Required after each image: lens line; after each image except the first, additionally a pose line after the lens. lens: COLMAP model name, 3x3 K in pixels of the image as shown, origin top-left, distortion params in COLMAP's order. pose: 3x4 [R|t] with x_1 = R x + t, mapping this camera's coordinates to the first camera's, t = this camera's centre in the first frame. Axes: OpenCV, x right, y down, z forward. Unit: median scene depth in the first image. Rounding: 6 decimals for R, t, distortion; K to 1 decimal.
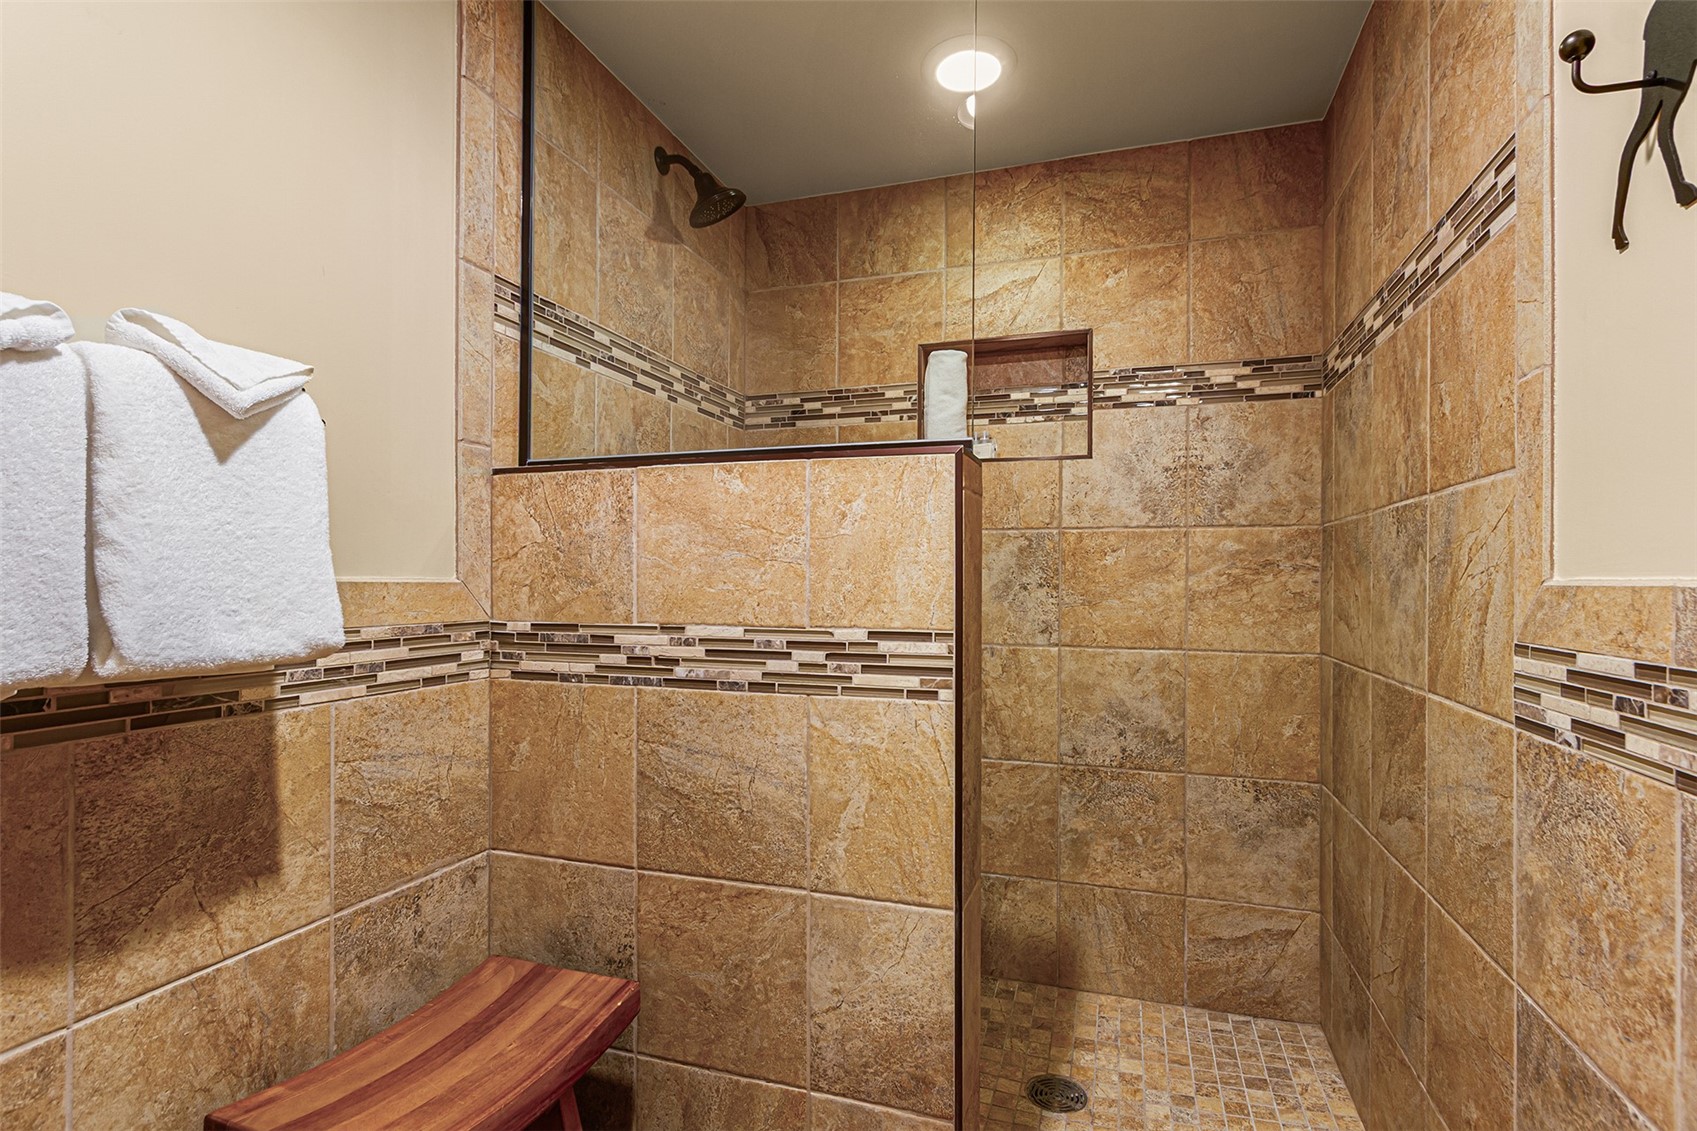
lens RADIAL K [[807.4, 0, 846.5], [0, 807.4, 589.0], [0, 0, 1]] dist [0.002894, -0.000393]
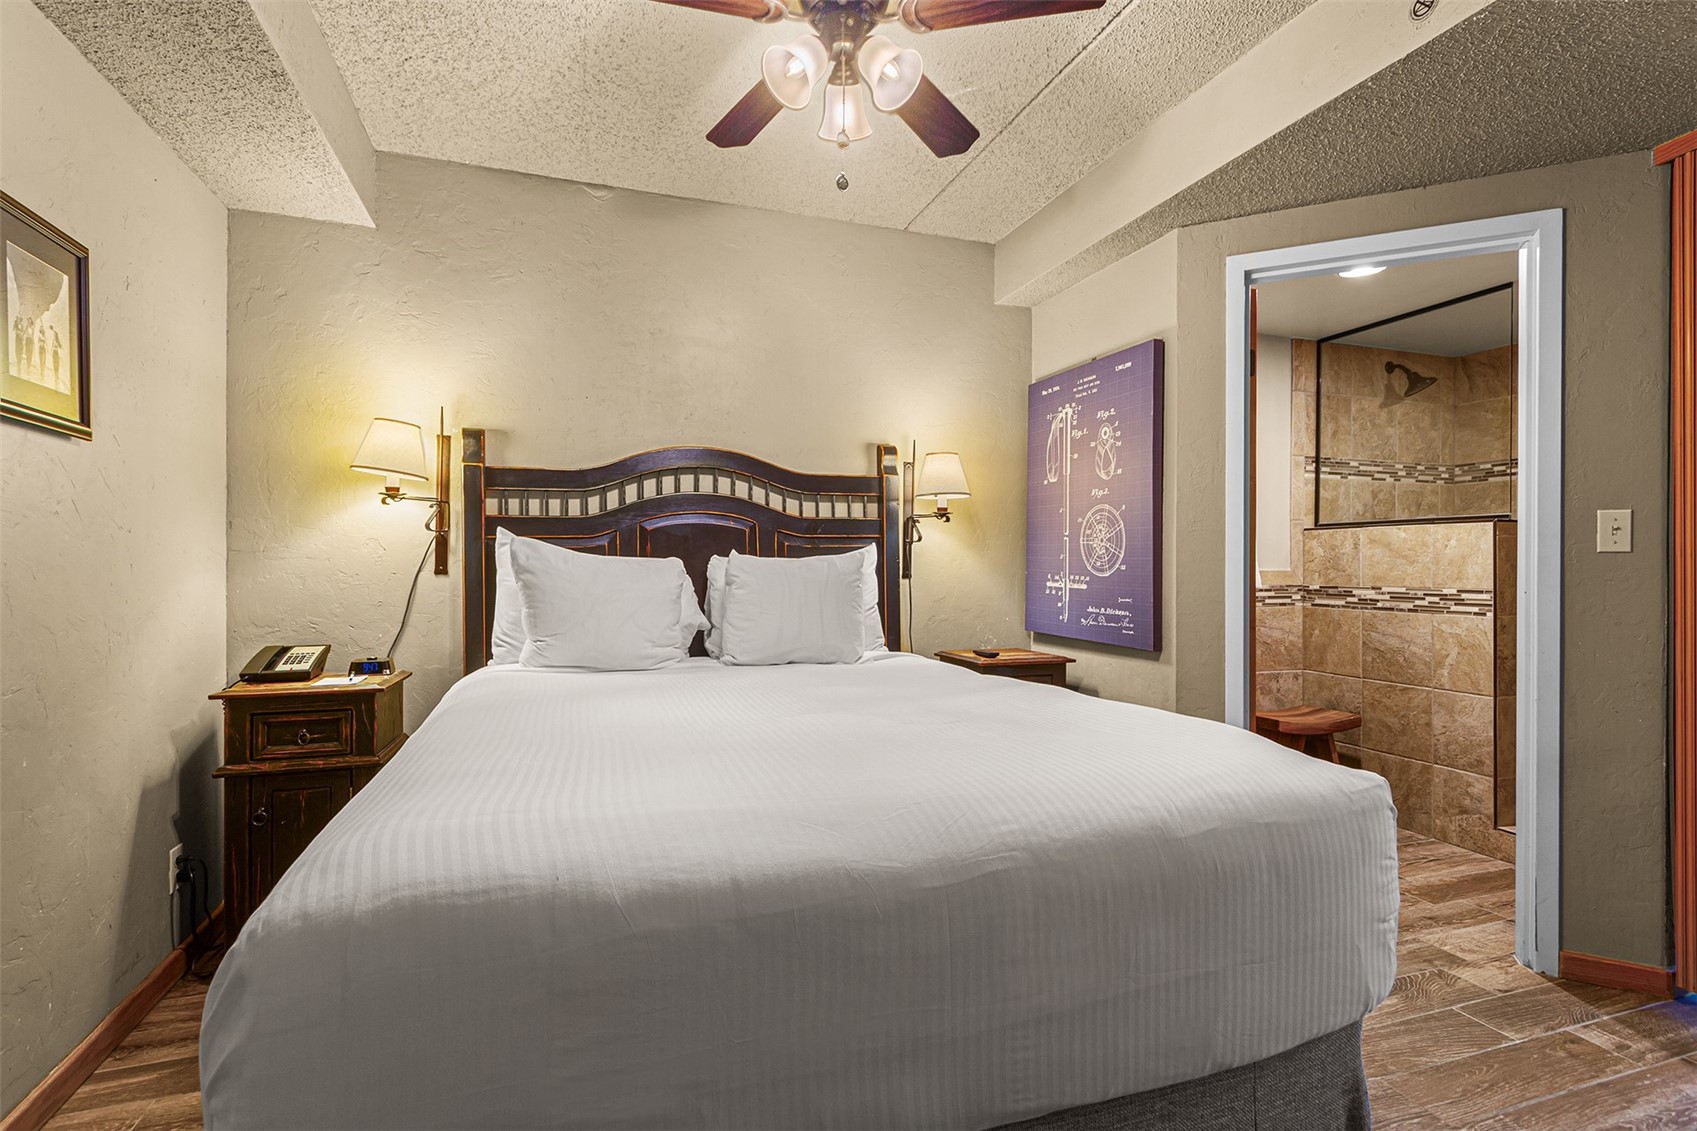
lens RADIAL K [[799.8, 0, 841.3], [0, 799.8, 560.4], [0, 0, 1]] dist [0.004809, 0.000050]
pose [[0.601035, -0.006982, -0.799192, 0.814761], [-0.008023, 0.999859, -0.014769, 0.009920], [0.799182, 0.015289, 0.600895, -1.945924]]
